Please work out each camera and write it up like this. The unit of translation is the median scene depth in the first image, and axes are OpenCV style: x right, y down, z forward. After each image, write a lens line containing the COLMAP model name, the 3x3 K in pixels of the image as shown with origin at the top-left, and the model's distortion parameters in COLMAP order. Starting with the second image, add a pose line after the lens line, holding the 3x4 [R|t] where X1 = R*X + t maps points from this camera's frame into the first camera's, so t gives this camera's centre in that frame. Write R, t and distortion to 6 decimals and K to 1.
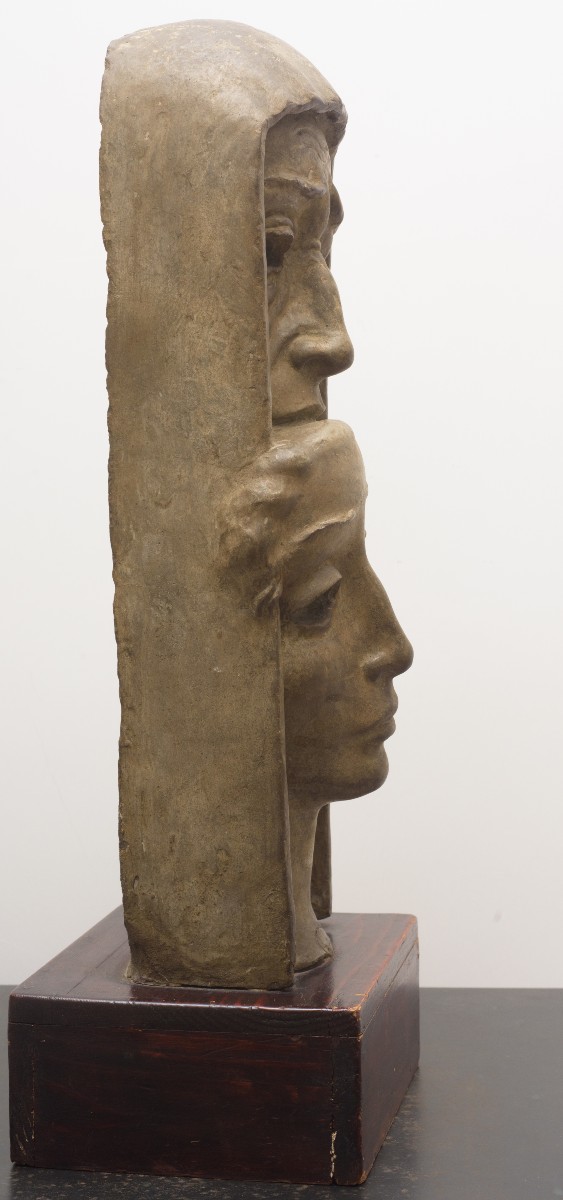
lens RADIAL K [[2328.7, 0, 283.6], [0, 2328.7, 602.0], [0, 0, 1]] dist [0.031639, 0.000000]
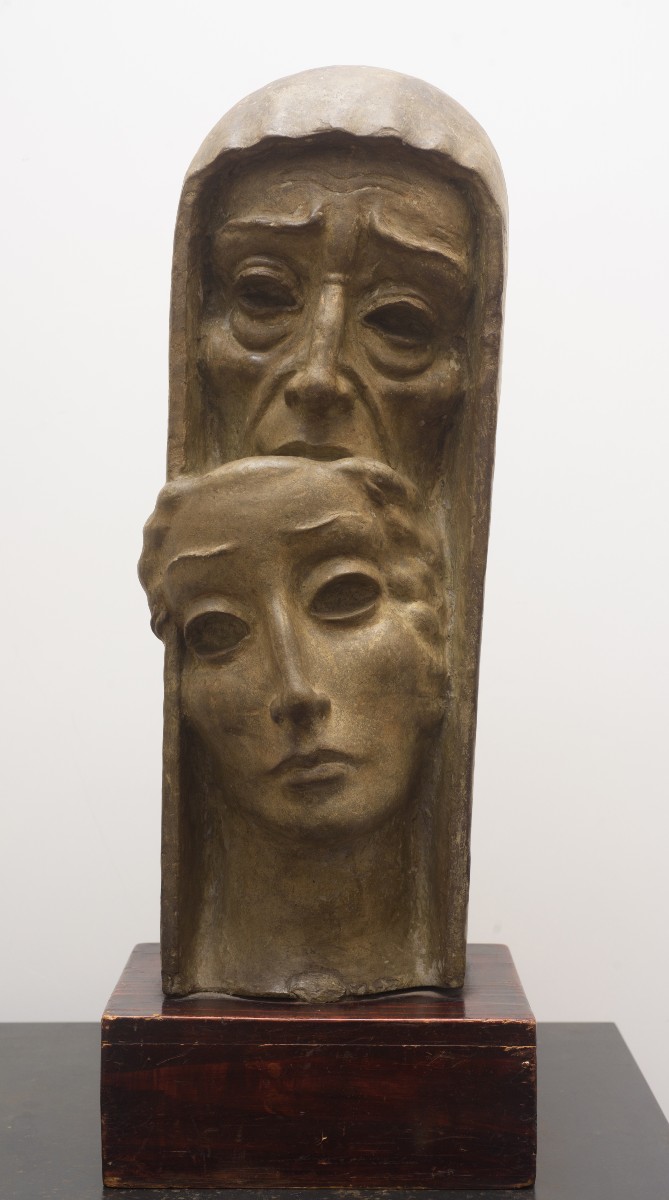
lens RADIAL K [[2124.6, 0, 328.9], [0, 2124.6, 626.8], [0, 0, 1]] dist [0.020878, 0.000000]
pose [[0.179897, 0.069218, -0.981247, 0.951269], [-0.083493, 0.994996, 0.054881, -0.059199], [0.980136, 0.072055, 0.184776, 0.886928]]
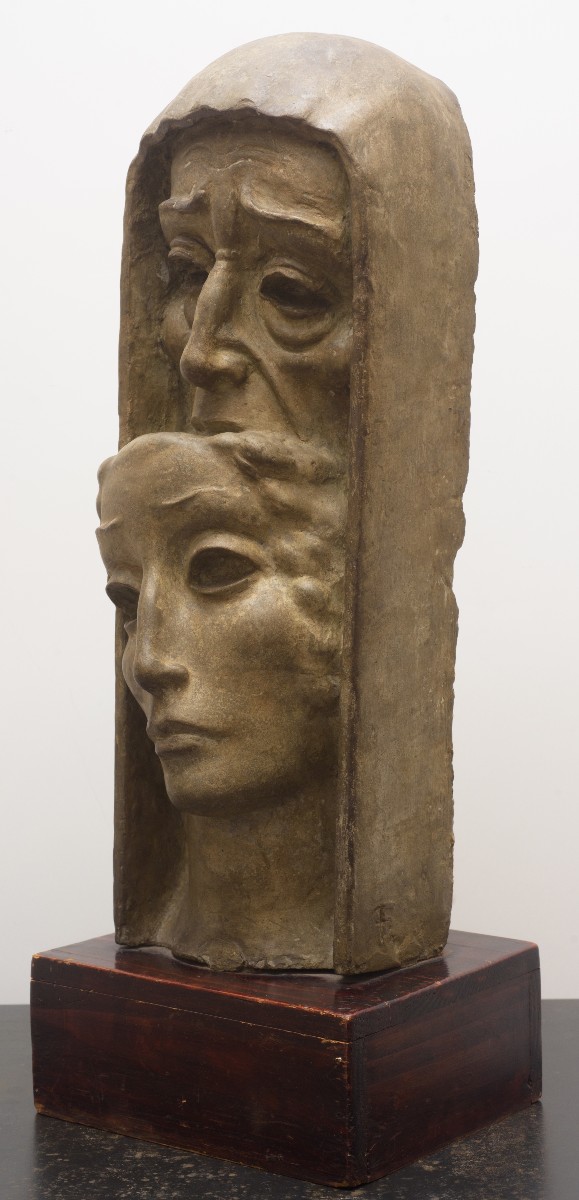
lens RADIAL K [[2196.3, 0, 291.7], [0, 2196.3, 597.5], [0, 0, 1]] dist [0.031274, 0.000000]
pose [[-0.475404, 0.080491, -0.876078, 0.872229], [-0.047933, 0.991957, 0.117148, -0.125817], [0.878461, 0.097686, -0.467722, 1.554197]]
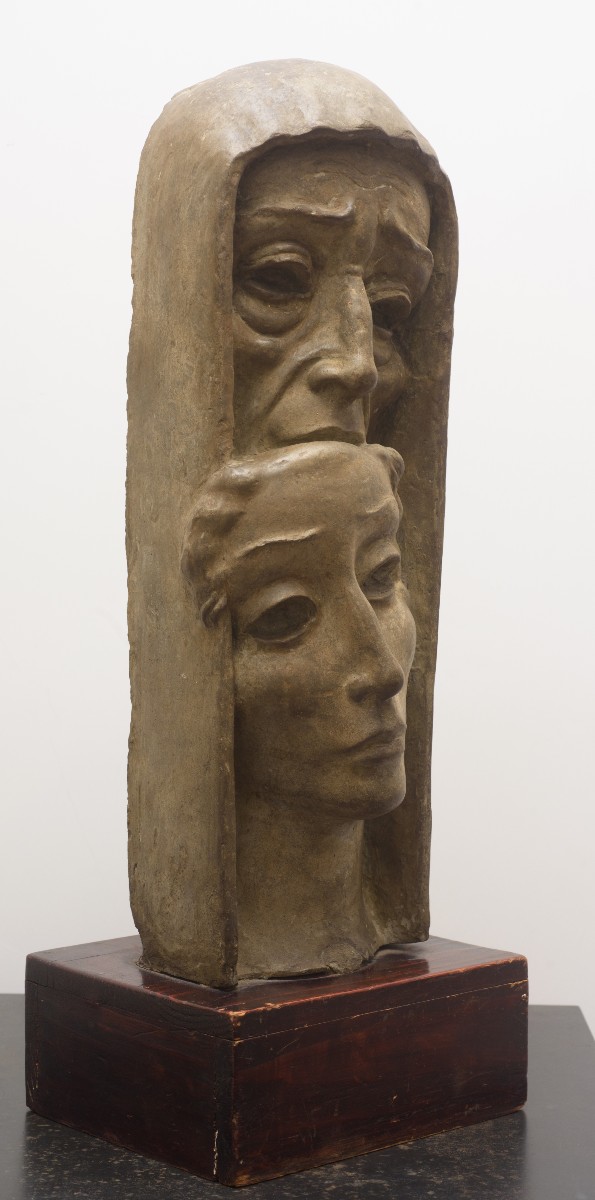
lens RADIAL K [[2265.8, 0, 240.7], [0, 2265.8, 611.8], [0, 0, 1]] dist [0.023775, 0.000000]
pose [[0.790264, 0.052450, -0.610517, 0.616729], [-0.063696, 0.997964, 0.003287, -0.004990], [0.609447, 0.036289, 0.791996, 0.201087]]
